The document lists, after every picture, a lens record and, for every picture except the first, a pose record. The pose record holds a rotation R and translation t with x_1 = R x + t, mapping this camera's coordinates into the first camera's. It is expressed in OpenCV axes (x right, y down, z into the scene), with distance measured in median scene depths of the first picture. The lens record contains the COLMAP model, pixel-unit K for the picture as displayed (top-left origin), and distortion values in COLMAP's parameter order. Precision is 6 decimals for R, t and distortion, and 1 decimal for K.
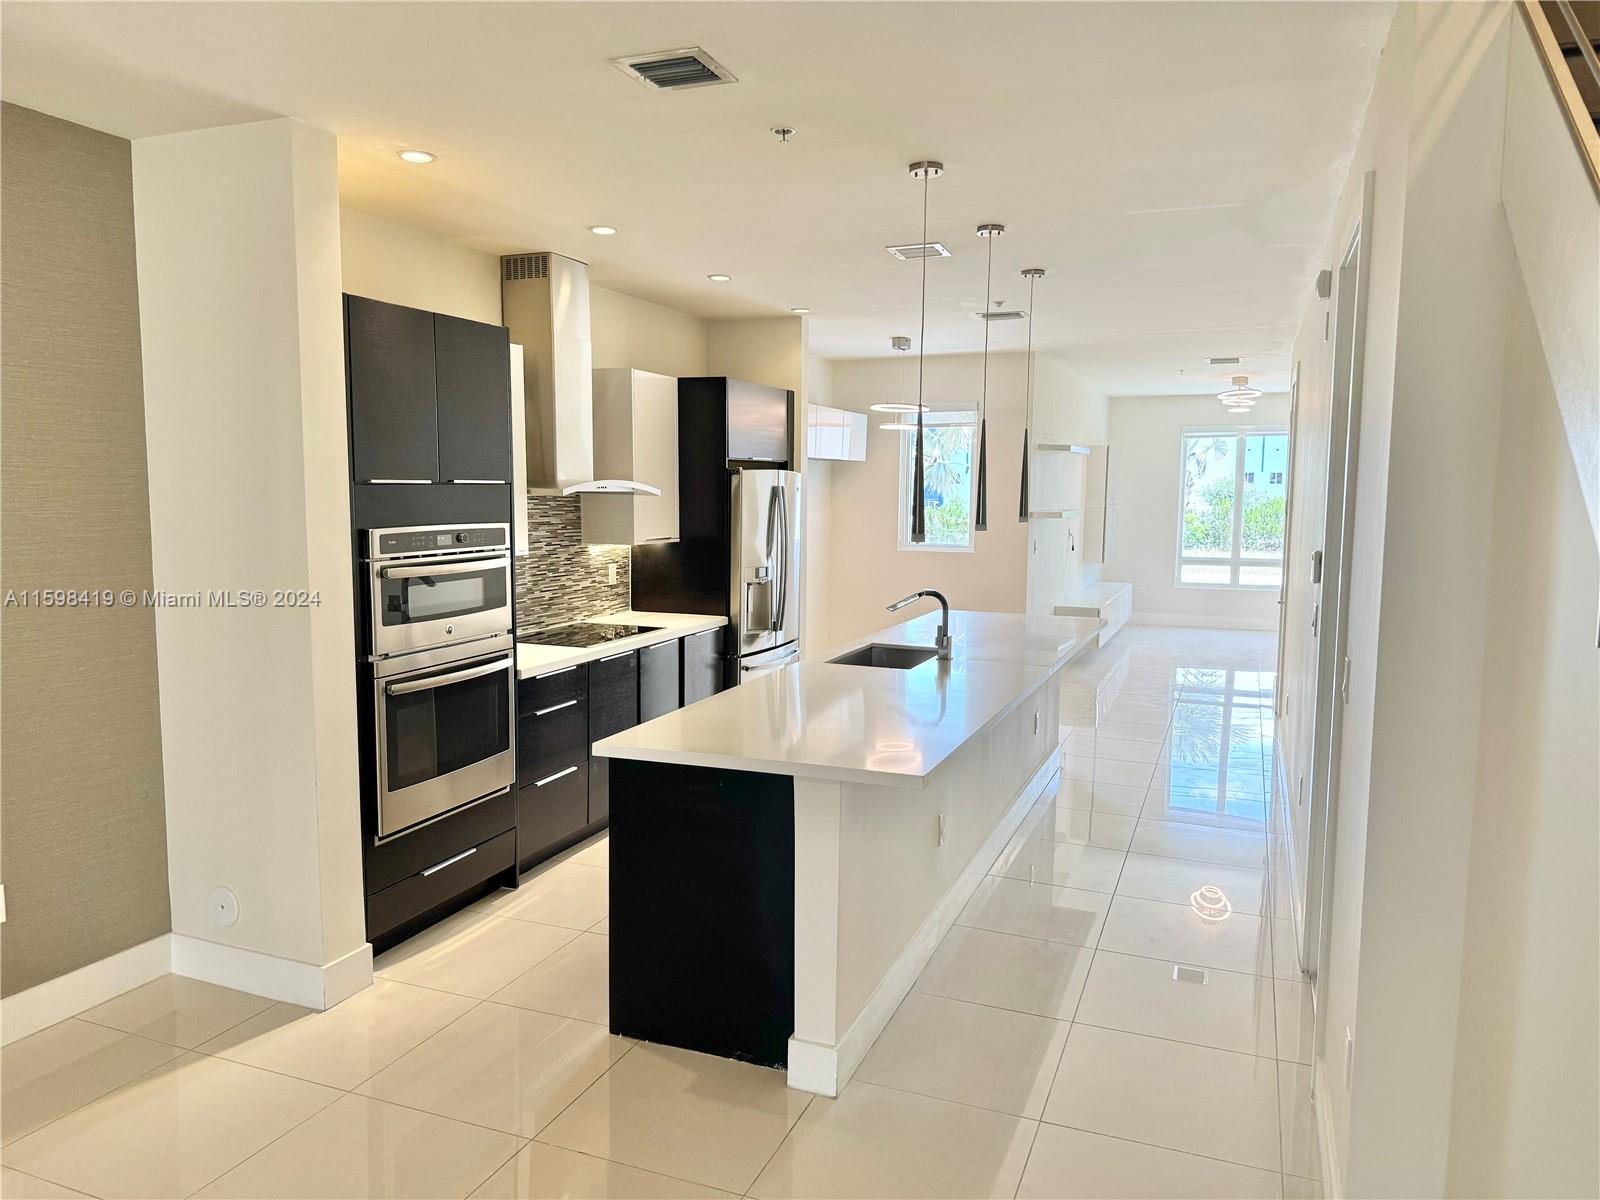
lens RADIAL K [[1129.5, 0, 800.6], [0, 1129.5, 607.2], [0, 0, 1]] dist [0.038937, -0.072590]
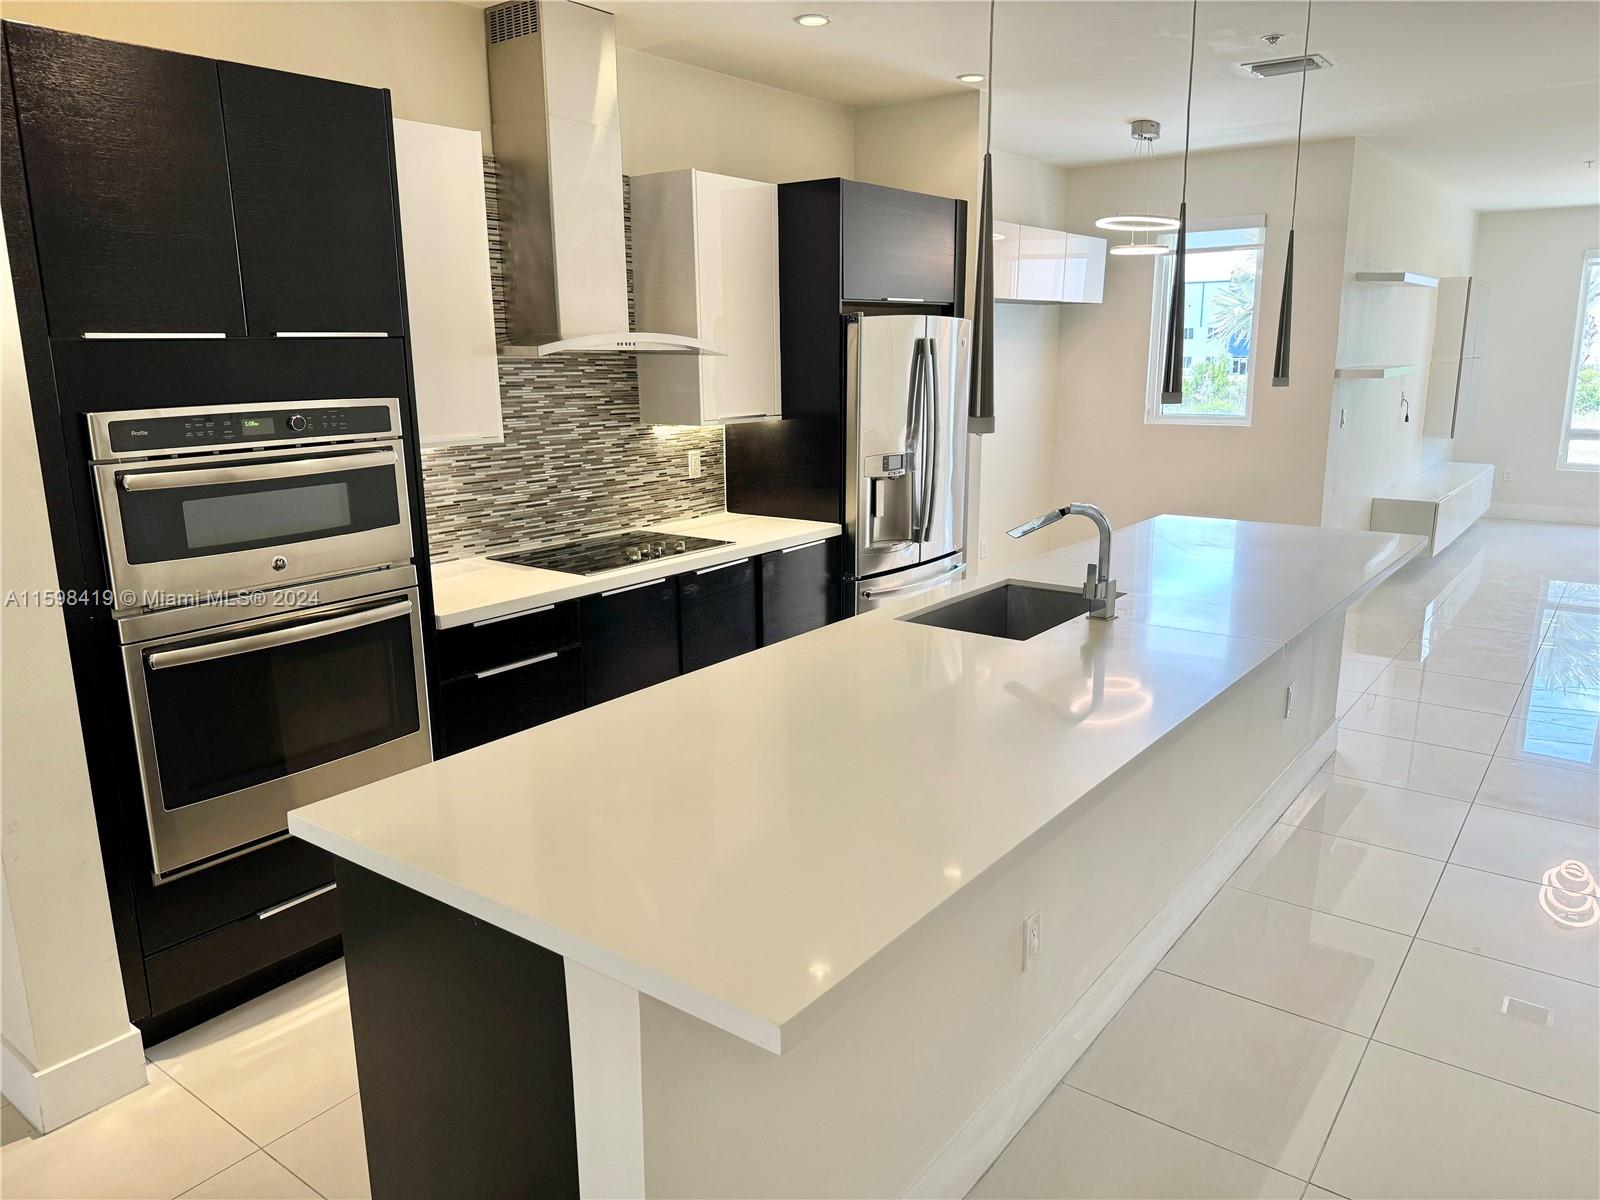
lens RADIAL K [[1129.5, 0, 783.0], [0, 1129.5, 613.4], [0, 0, 1]] dist [0.038937, -0.072590]
pose [[0.961087, 0.041494, -0.273112, 0.102149], [-0.008298, 0.992545, 0.121597, -0.022921], [0.276121, -0.114599, 0.954266, 0.294666]]
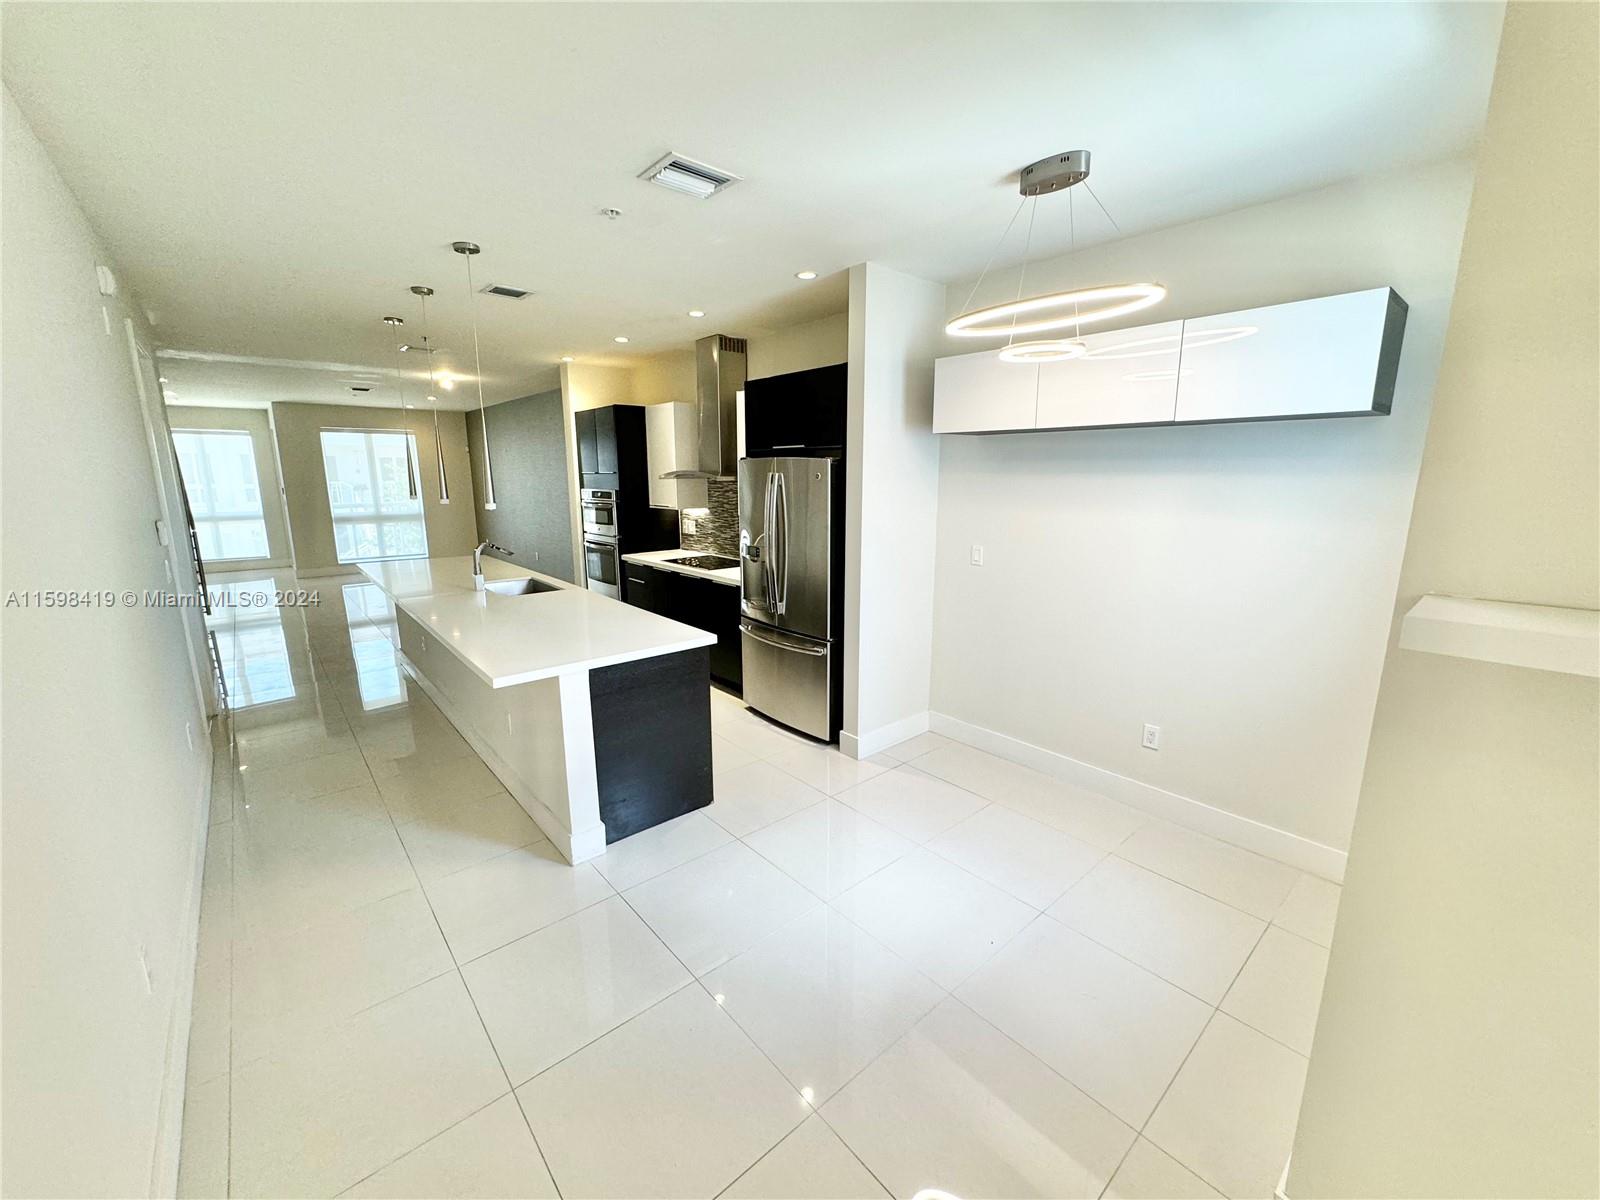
lens RADIAL K [[641.3, 0, 799.6], [0, 641.3, 612.2], [0, 0, 1]] dist [-0.003451, 0.001104]
pose [[-0.459903, 0.182355, -0.869043, 0.533265], [-0.099750, 0.961882, 0.254624, -0.146421], [0.882349, 0.203789, -0.424182, 1.385014]]
